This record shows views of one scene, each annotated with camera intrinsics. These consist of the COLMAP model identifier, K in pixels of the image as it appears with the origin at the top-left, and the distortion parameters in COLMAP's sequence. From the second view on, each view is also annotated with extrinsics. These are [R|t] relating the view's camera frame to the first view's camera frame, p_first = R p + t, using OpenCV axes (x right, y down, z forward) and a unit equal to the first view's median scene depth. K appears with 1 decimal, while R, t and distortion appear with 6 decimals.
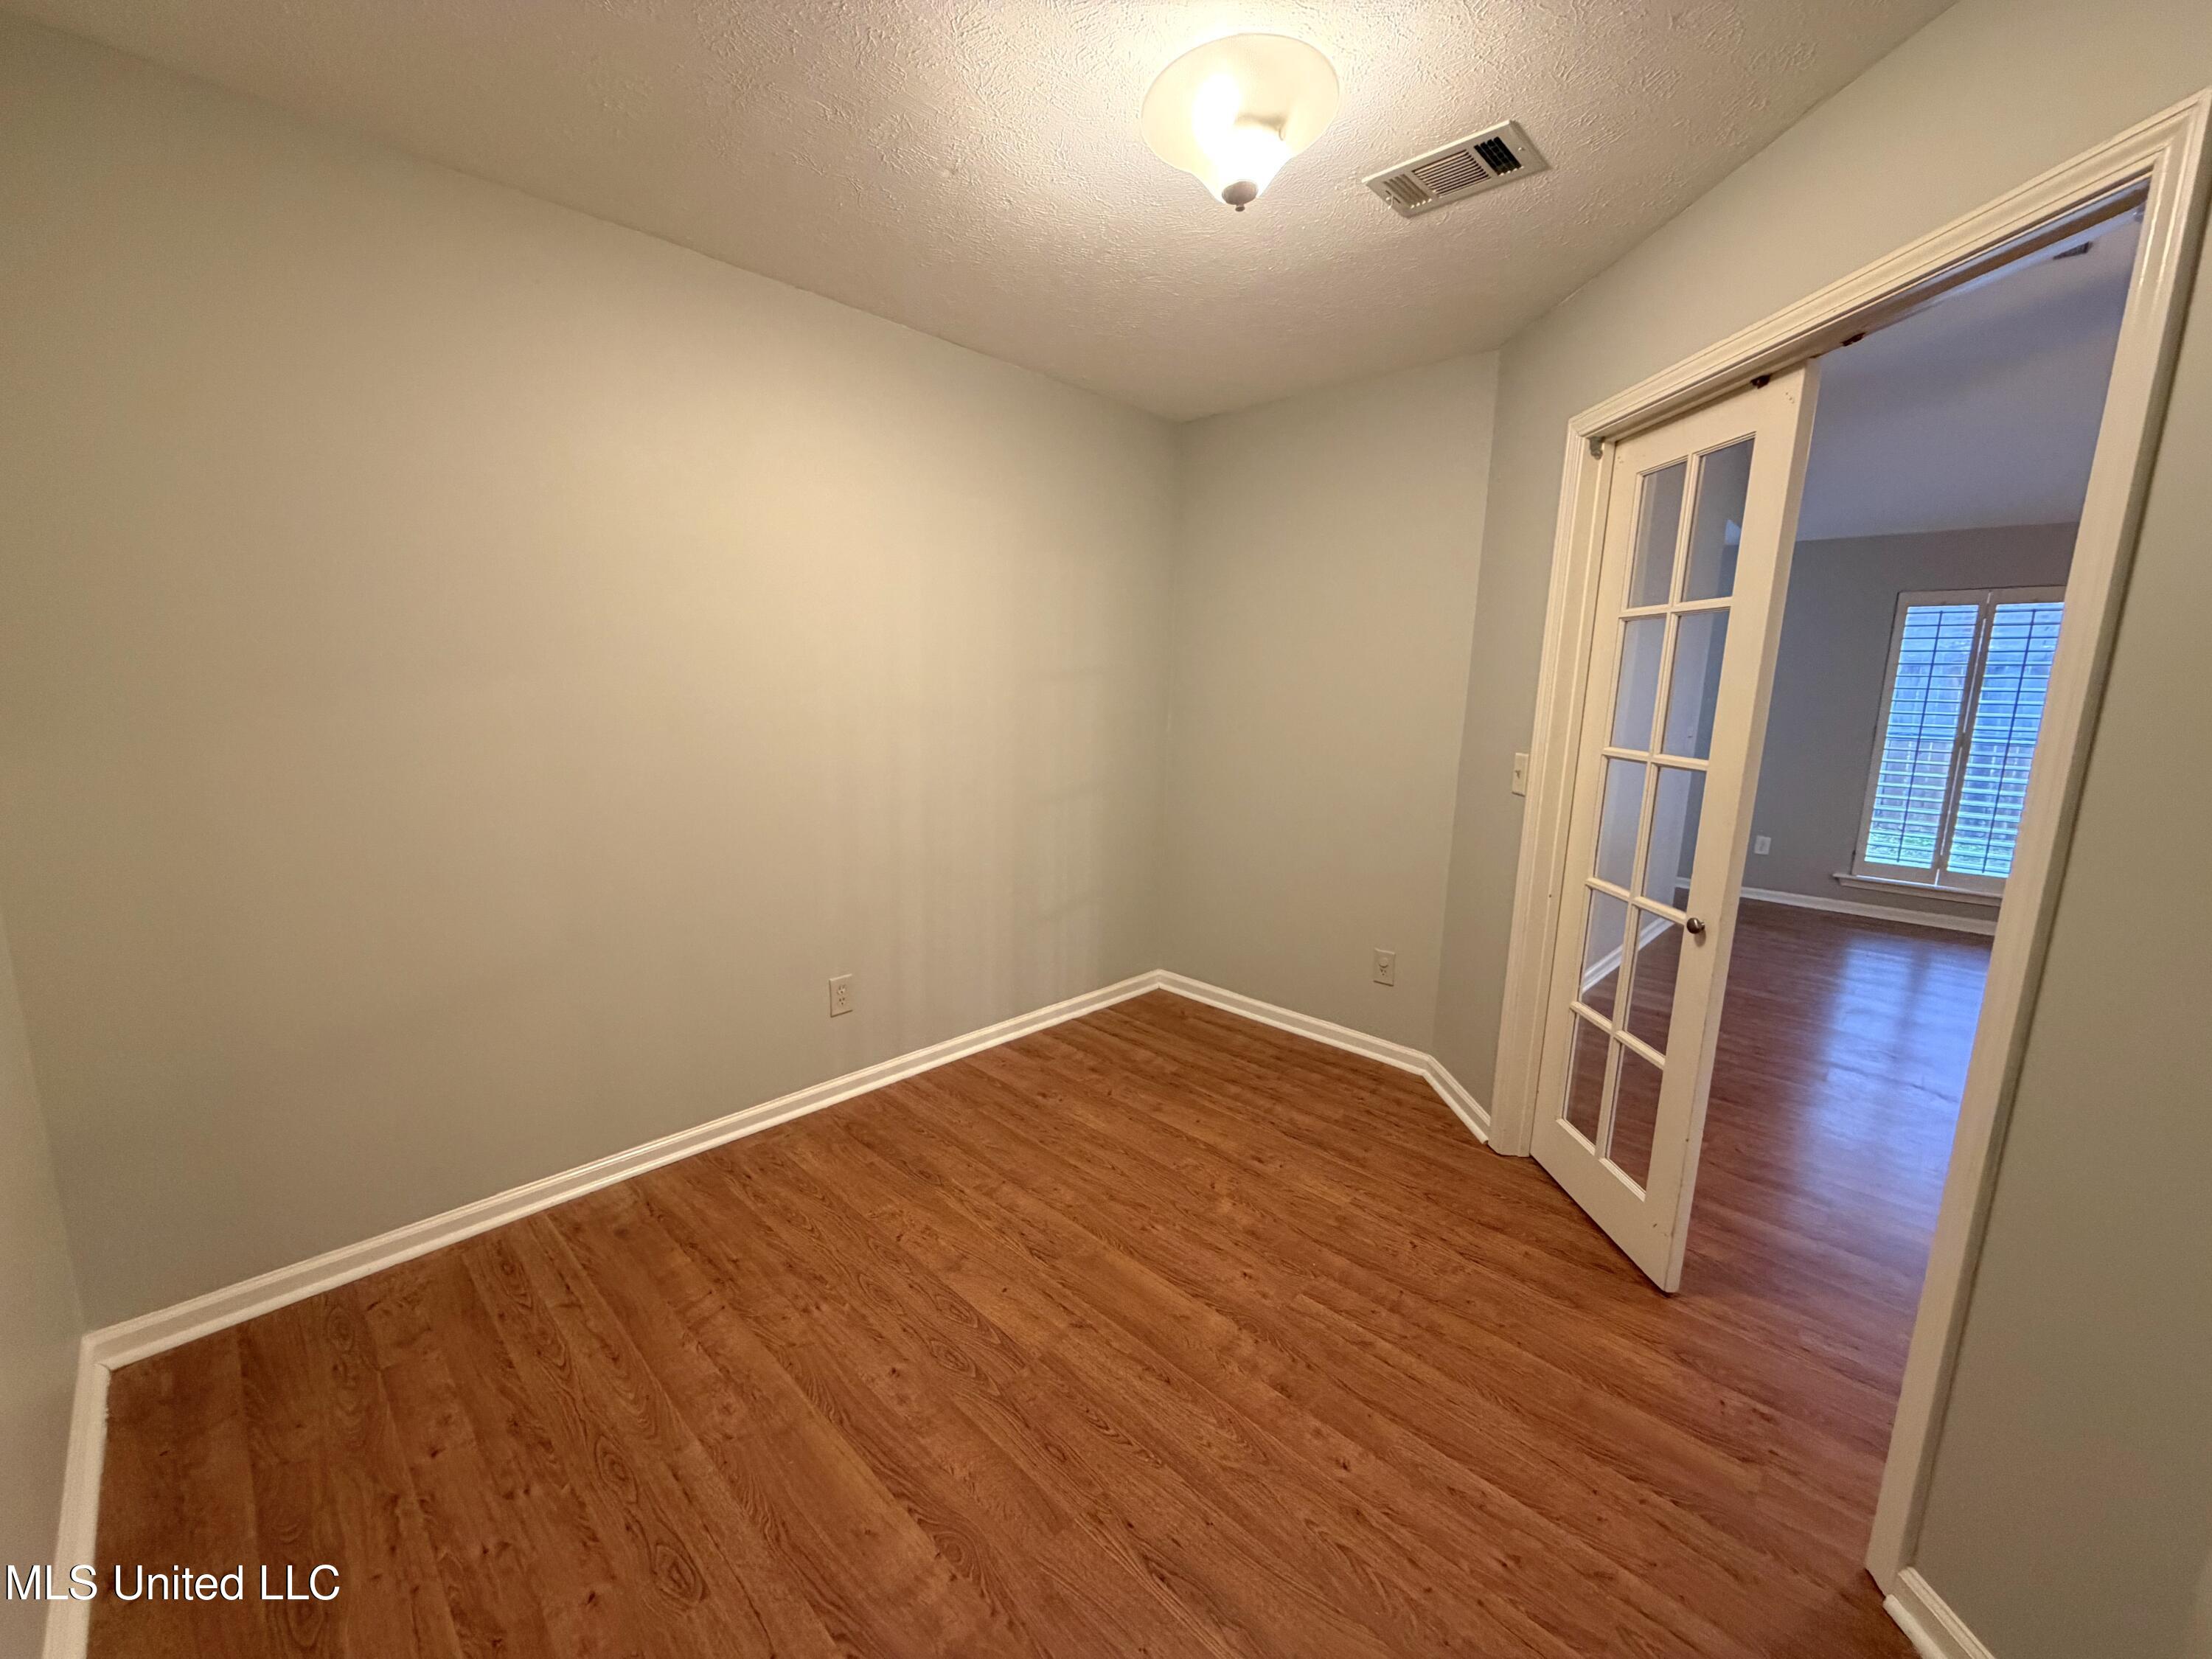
lens RADIAL K [[879.3, 0, 1098.5], [0, 879.3, 830.1], [0, 0, 1]] dist [-0.000564, -0.000260]
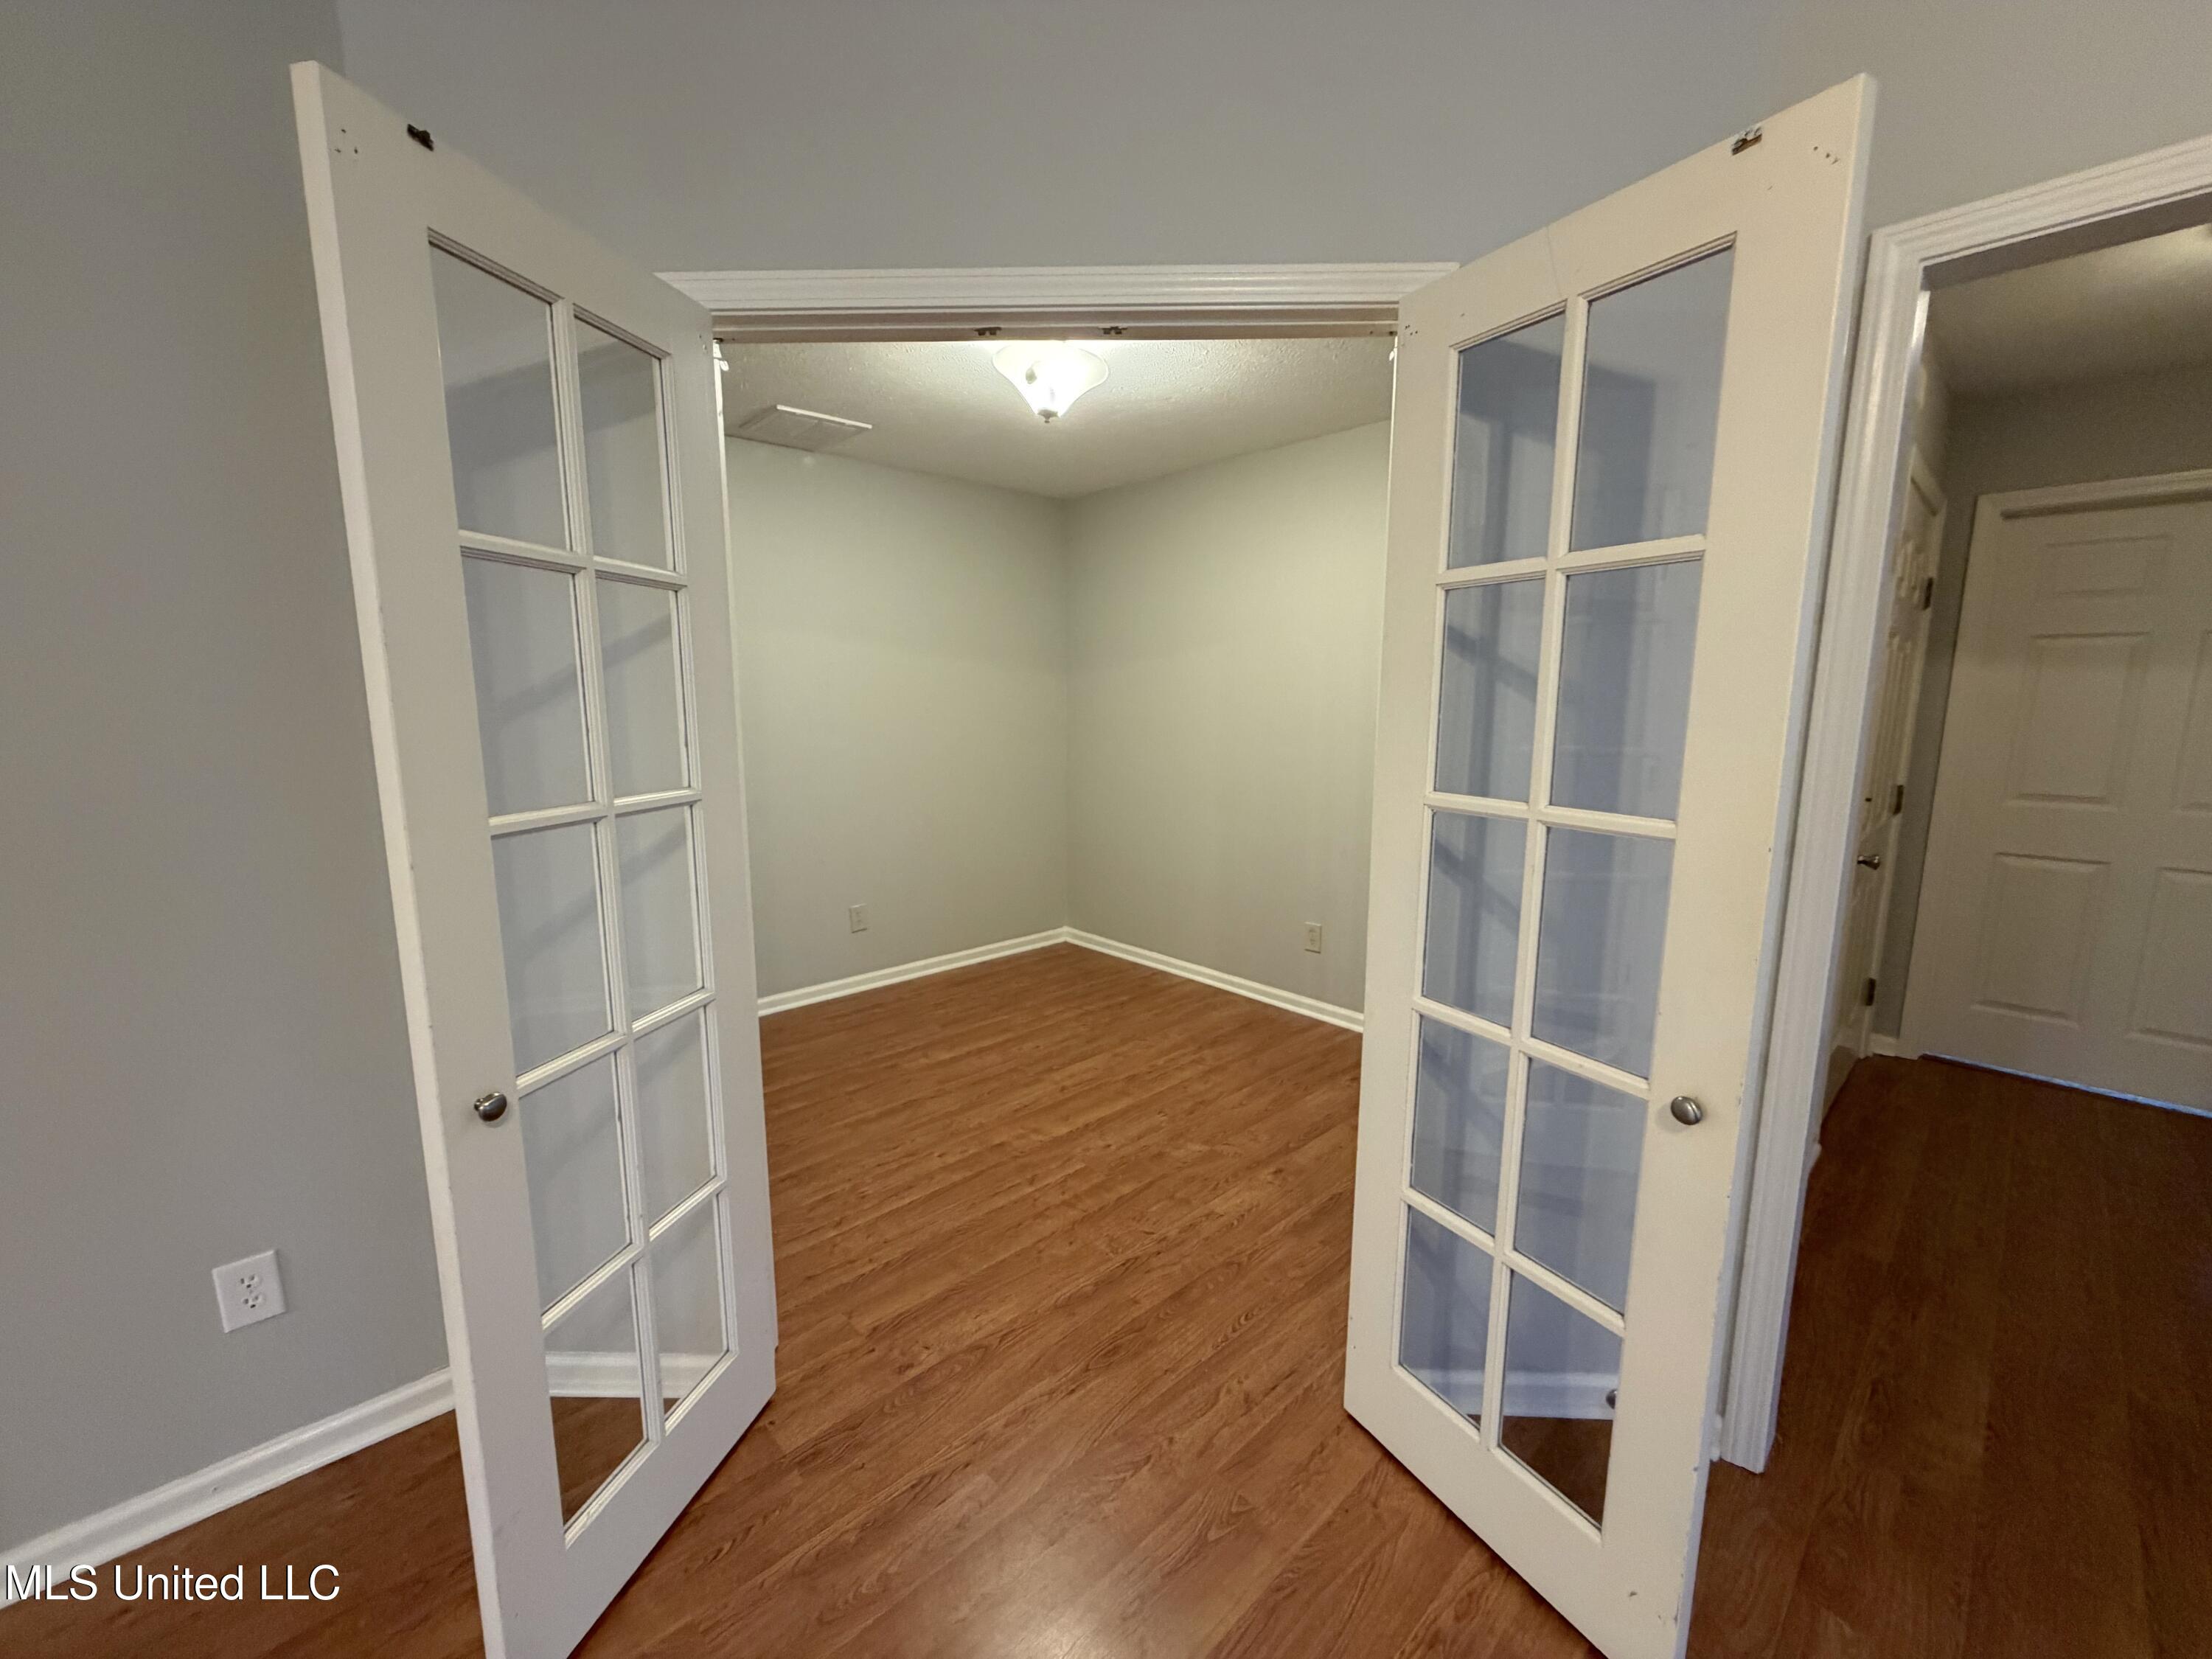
lens RADIAL K [[879.3, 0, 1098.5], [0, 879.3, 830.1], [0, 0, 1]] dist [-0.000564, -0.000260]
pose [[-0.052462, 0.130969, -0.989997, 1.535034], [-0.183728, 0.973174, 0.138479, -0.145187], [0.981576, 0.189155, -0.026992, 1.014035]]
